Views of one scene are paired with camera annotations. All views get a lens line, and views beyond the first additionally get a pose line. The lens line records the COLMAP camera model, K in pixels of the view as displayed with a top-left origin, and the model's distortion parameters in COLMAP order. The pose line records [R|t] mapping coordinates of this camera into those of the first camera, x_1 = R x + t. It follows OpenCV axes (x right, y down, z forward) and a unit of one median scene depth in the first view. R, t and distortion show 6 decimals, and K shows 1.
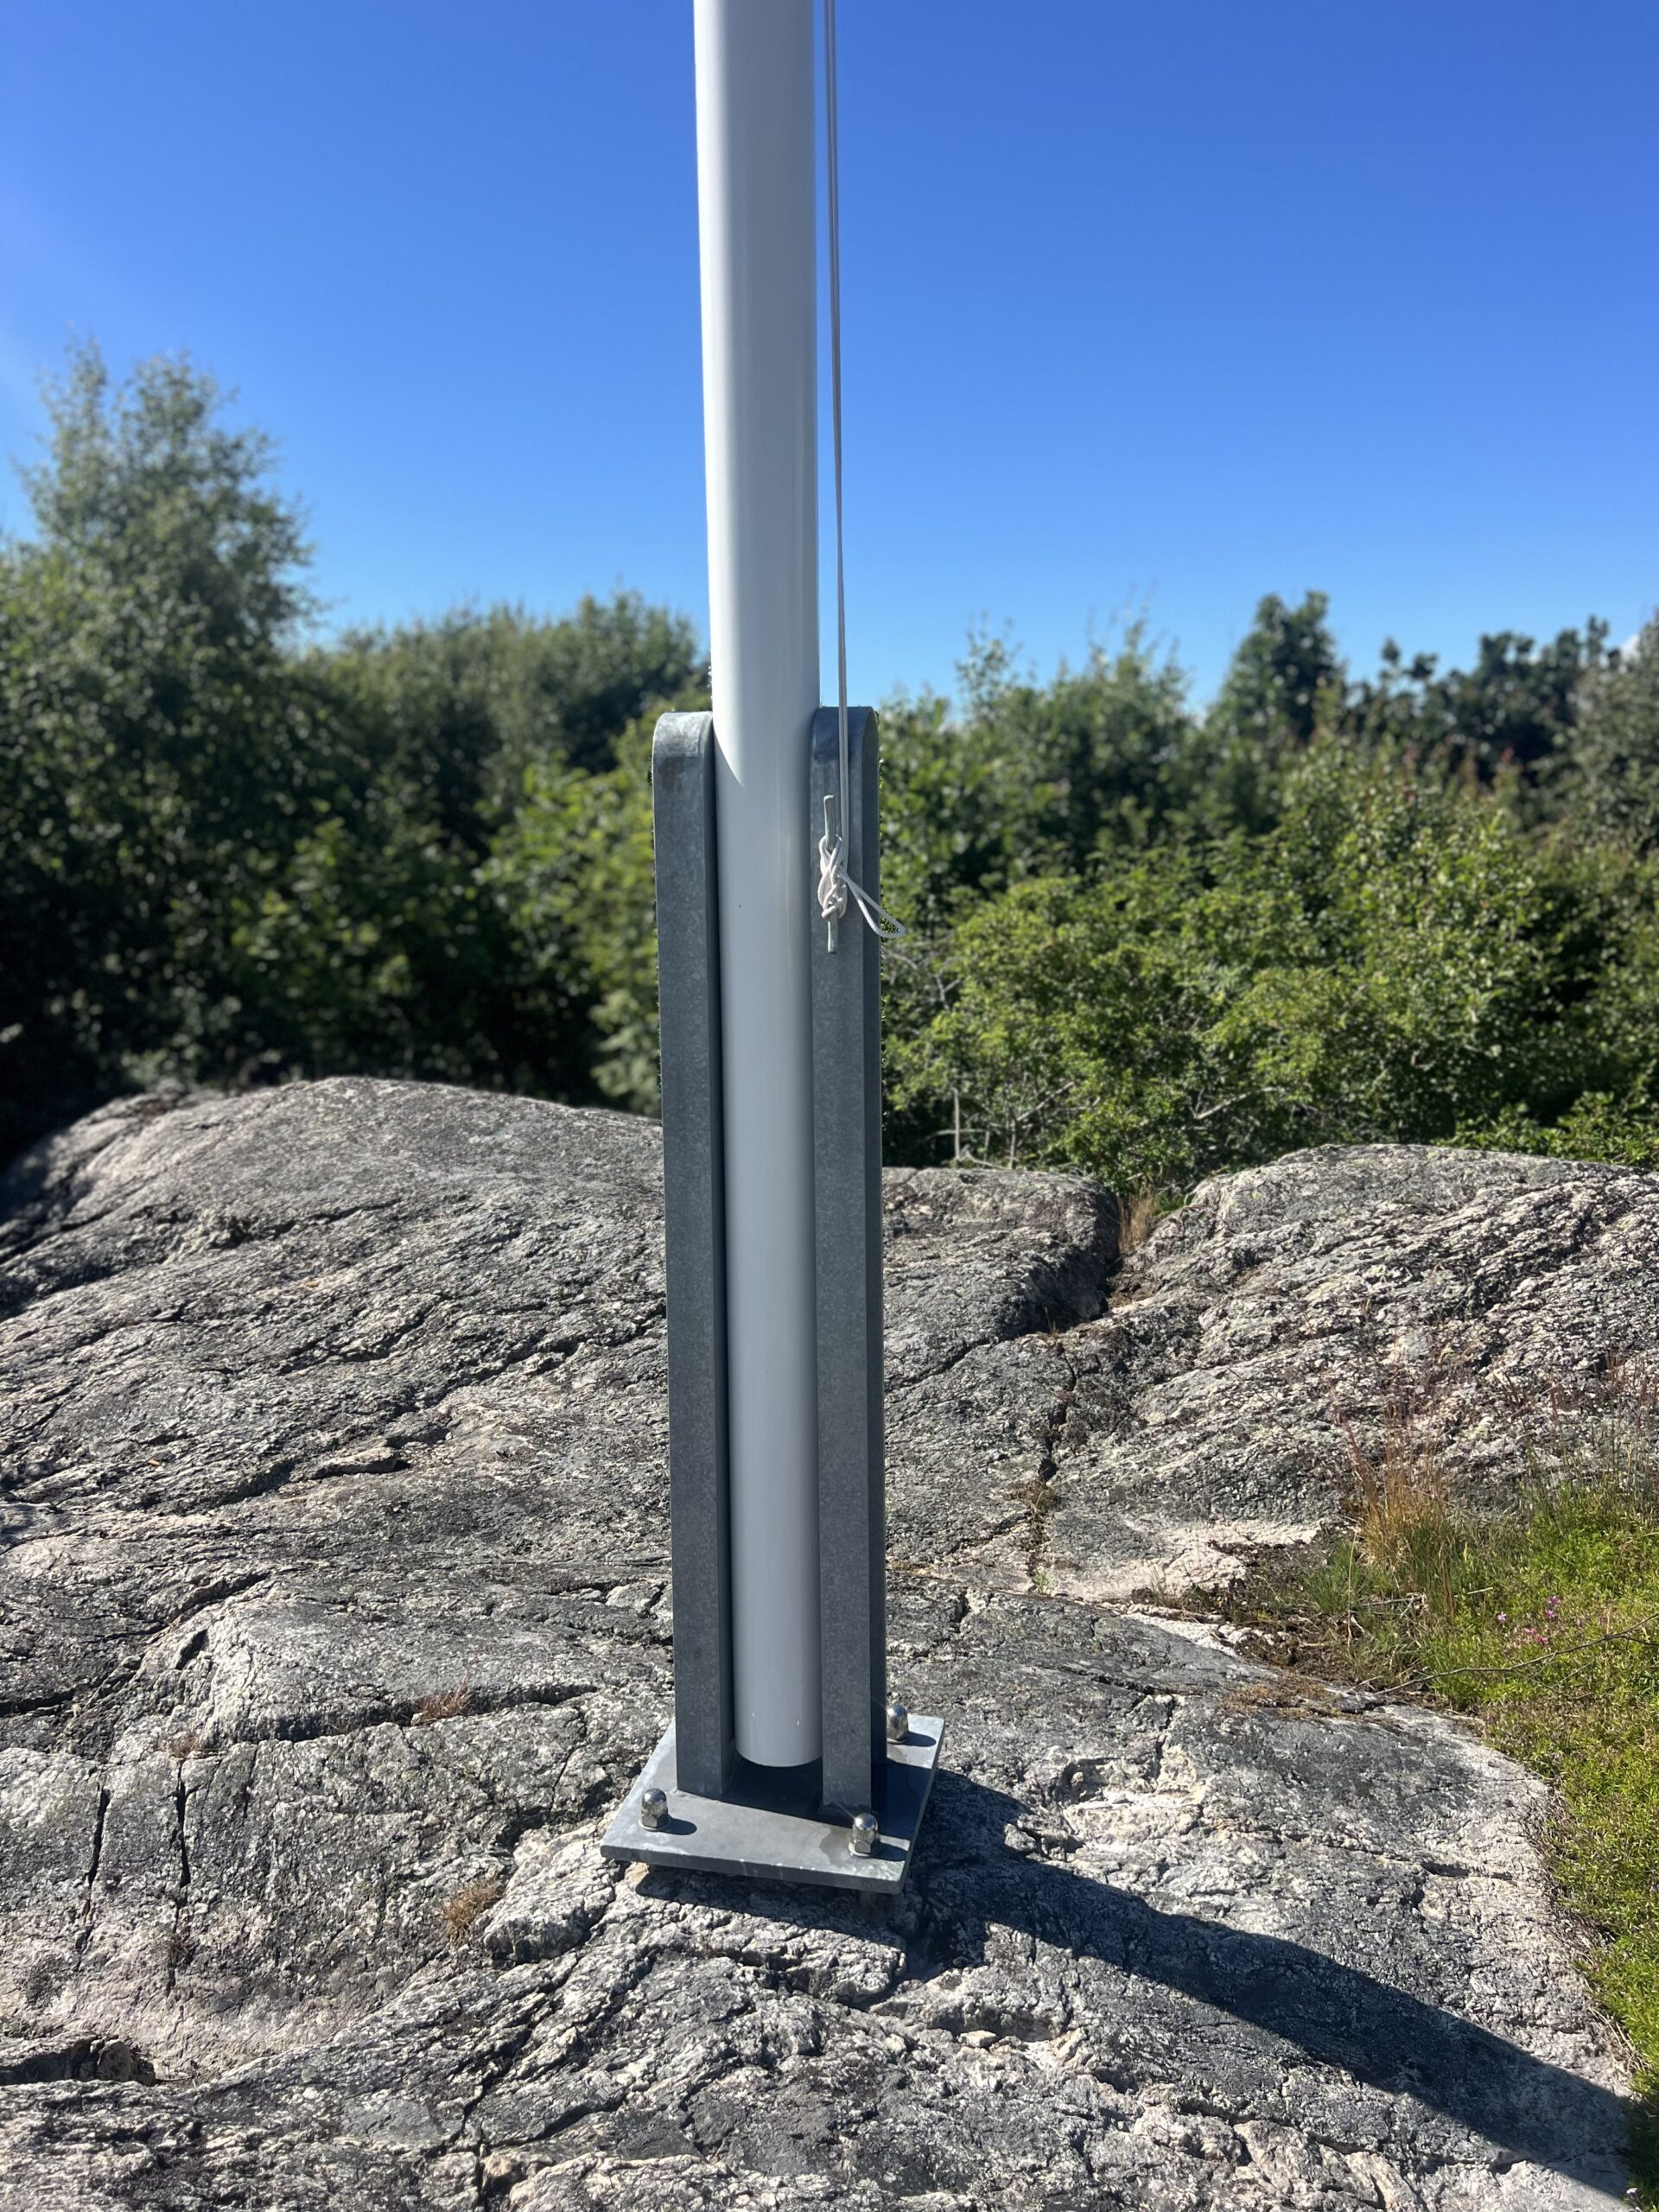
lens RADIAL K [[1682.4, 0, 829.5], [0, 1682.4, 1106.0], [0, 0, 1]] dist [0.015373, -0.005057]
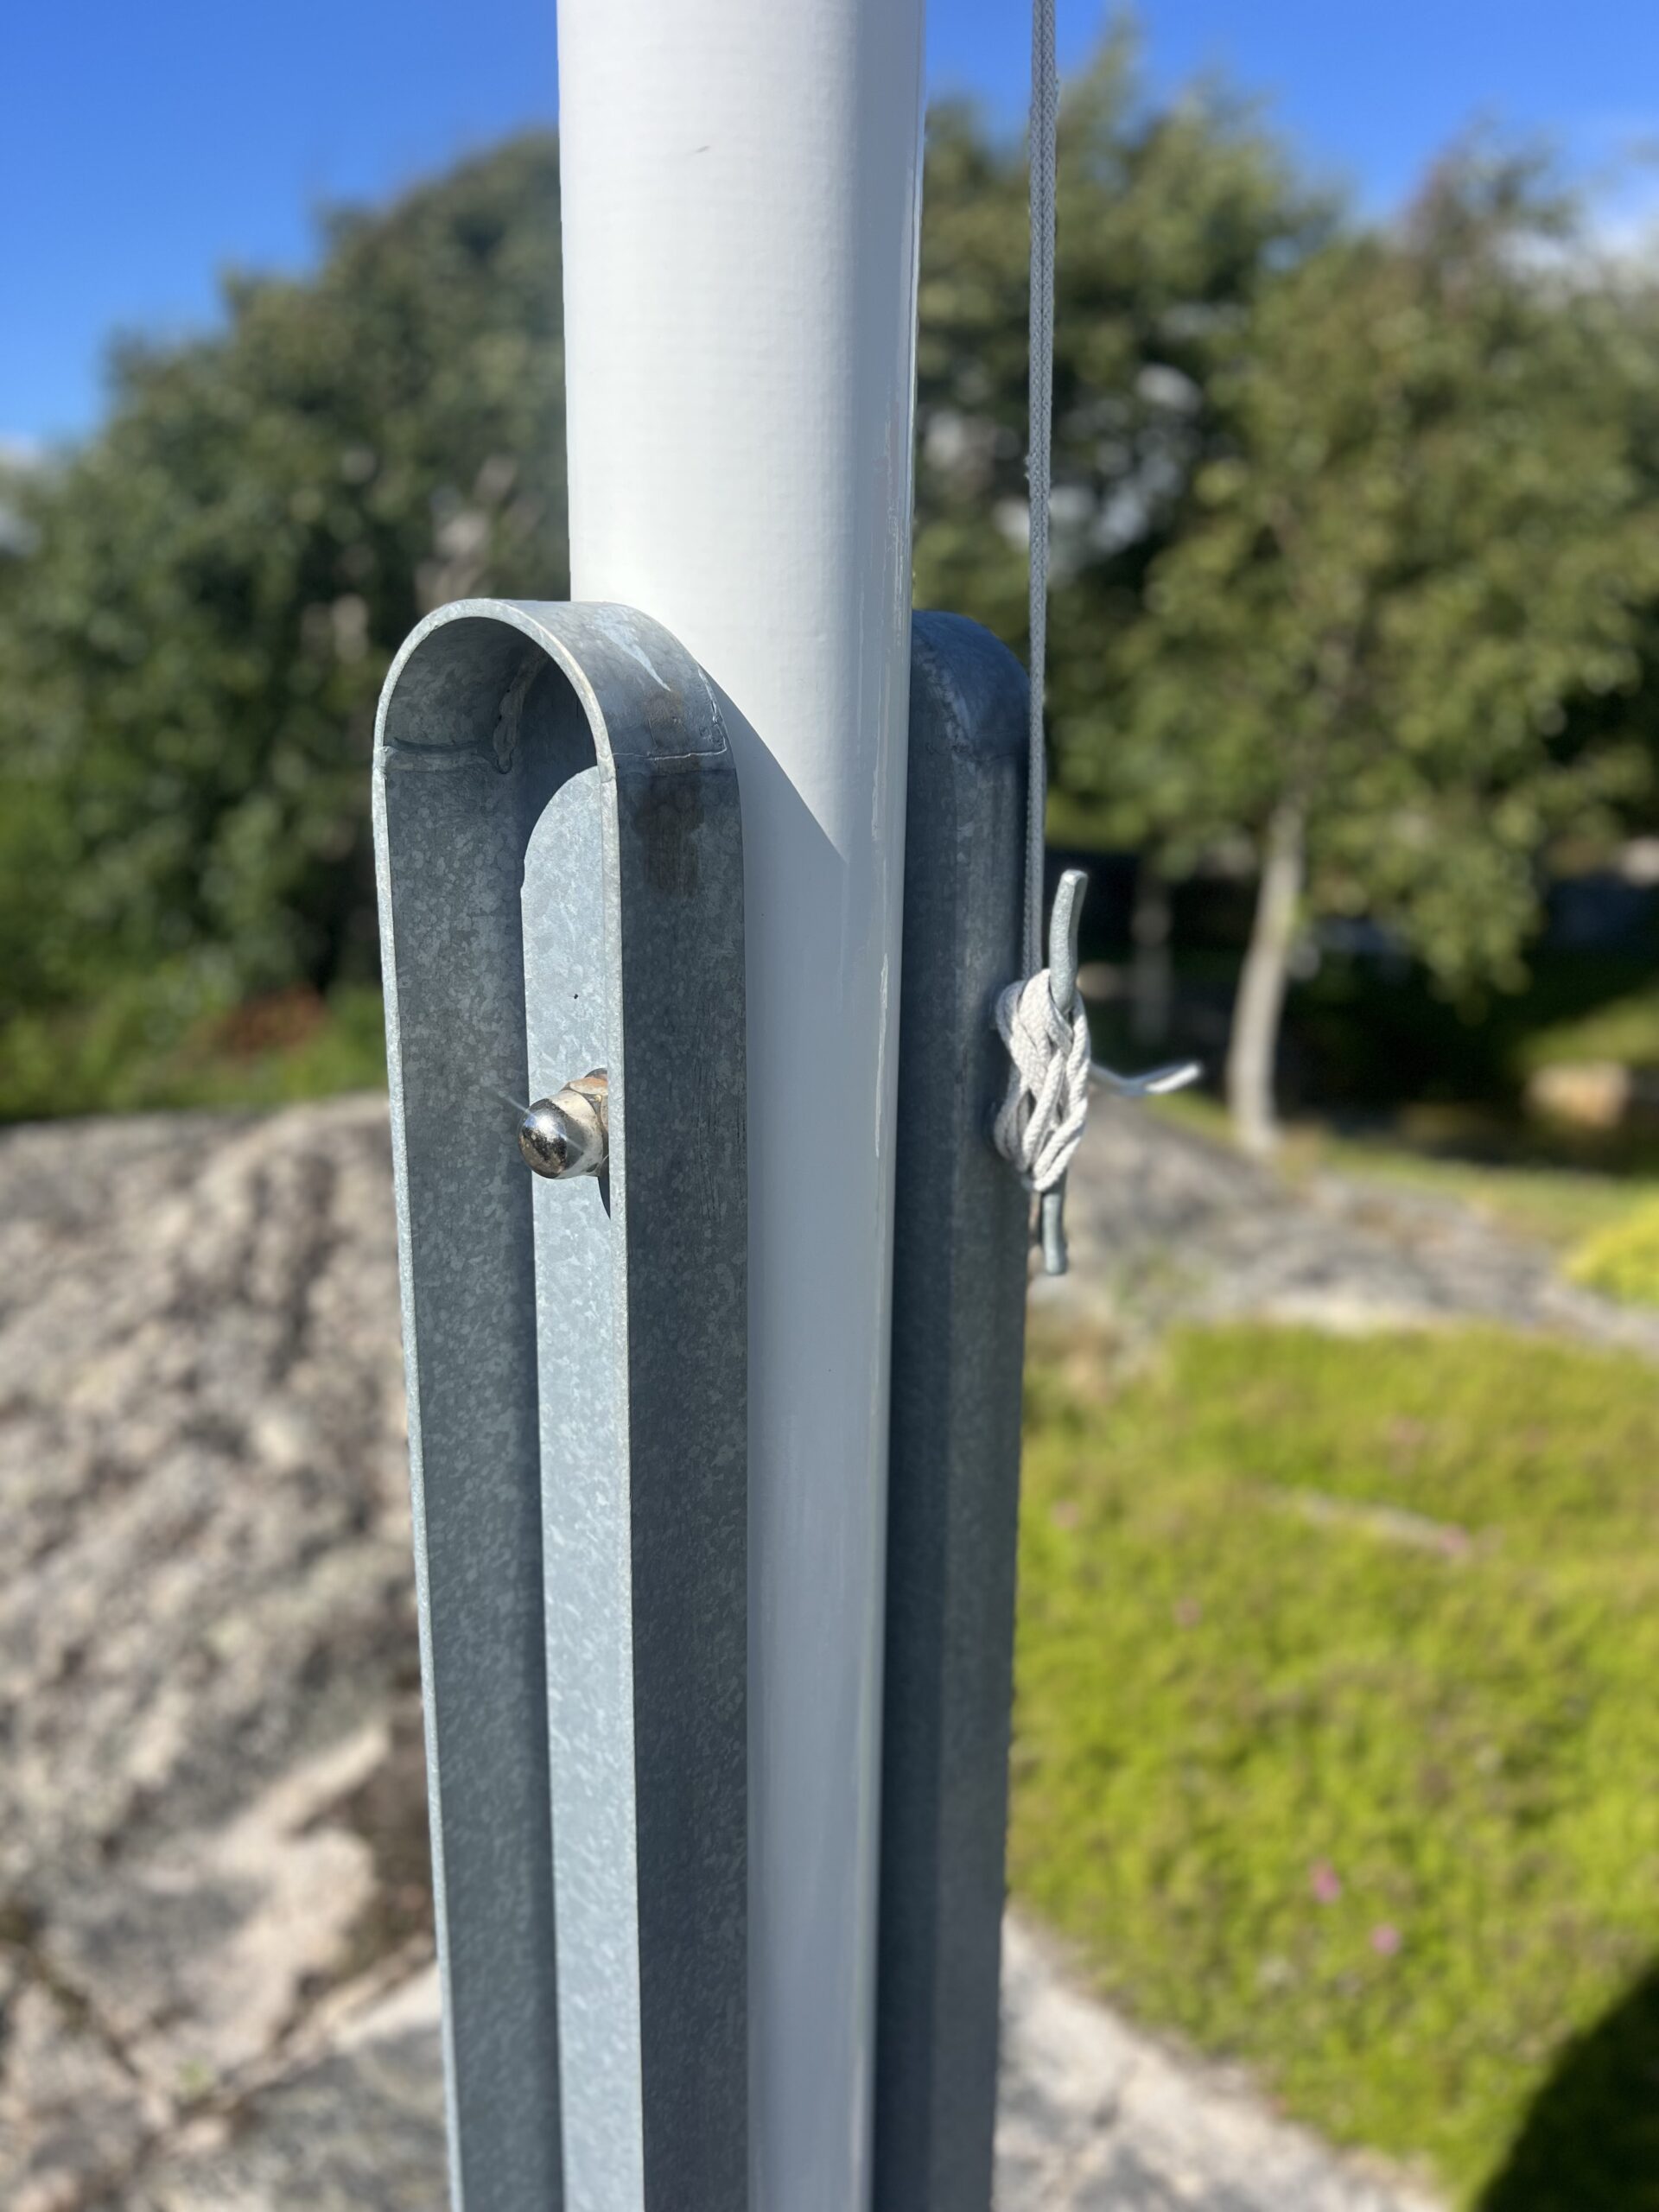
lens RADIAL K [[1682.4, 0, 829.5], [0, 1682.4, 1106.0], [0, 0, 1]] dist [0.015373, -0.005057]
pose [[0.473301, -0.215656, 0.854095, -0.265069], [0.132924, 0.975953, 0.172765, -0.161619], [-0.870814, 0.031760, 0.490585, 0.687686]]
